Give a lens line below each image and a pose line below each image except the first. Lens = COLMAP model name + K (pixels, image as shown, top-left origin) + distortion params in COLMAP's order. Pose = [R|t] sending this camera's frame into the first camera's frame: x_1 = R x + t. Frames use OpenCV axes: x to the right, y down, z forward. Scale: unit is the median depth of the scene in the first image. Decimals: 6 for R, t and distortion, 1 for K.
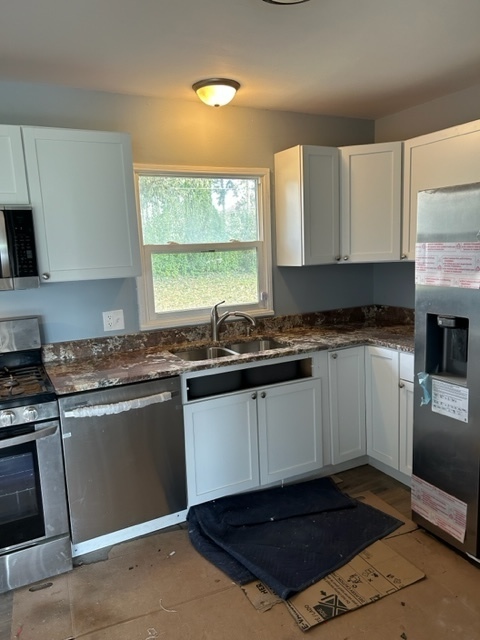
lens RADIAL K [[480.5, 0, 238.4], [0, 480.5, 324.0], [0, 0, 1]] dist [0.071419, -0.078490]
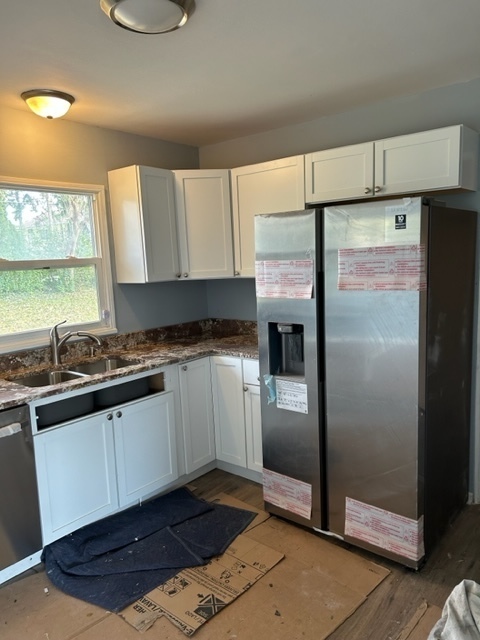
lens RADIAL K [[480.5, 0, 243.4], [0, 480.5, 325.2], [0, 0, 1]] dist [0.071419, -0.078490]
pose [[0.920463, -0.052435, 0.387297, -0.091008], [0.066071, 0.997573, -0.021970, 0.005138], [-0.385205, 0.045812, 0.921693, -0.014001]]
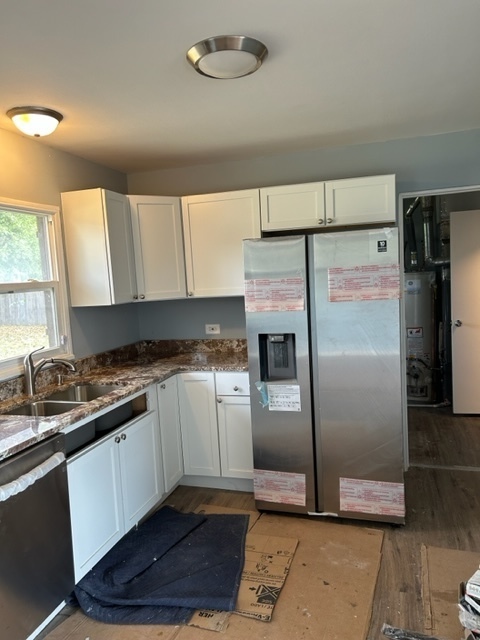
lens RADIAL K [[480.5, 0, 240.0], [0, 480.5, 323.8], [0, 0, 1]] dist [0.071419, -0.078490]
pose [[0.698046, -0.069219, 0.712700, -0.482298], [0.140295, 0.989247, -0.041332, -0.003338], [-0.702175, 0.128840, 0.700251, 0.132837]]
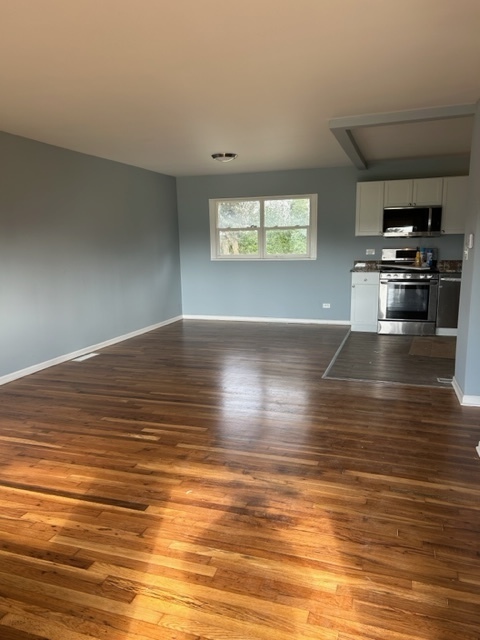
lens RADIAL K [[480.5, 0, 241.3], [0, 480.5, 323.8], [0, 0, 1]] dist [0.071419, -0.078490]
pose [[0.707693, 0.151640, -0.690055, 0.707296], [-0.124741, 0.988170, 0.089222, 0.287958], [0.695421, 0.022937, 0.718237, -1.606288]]
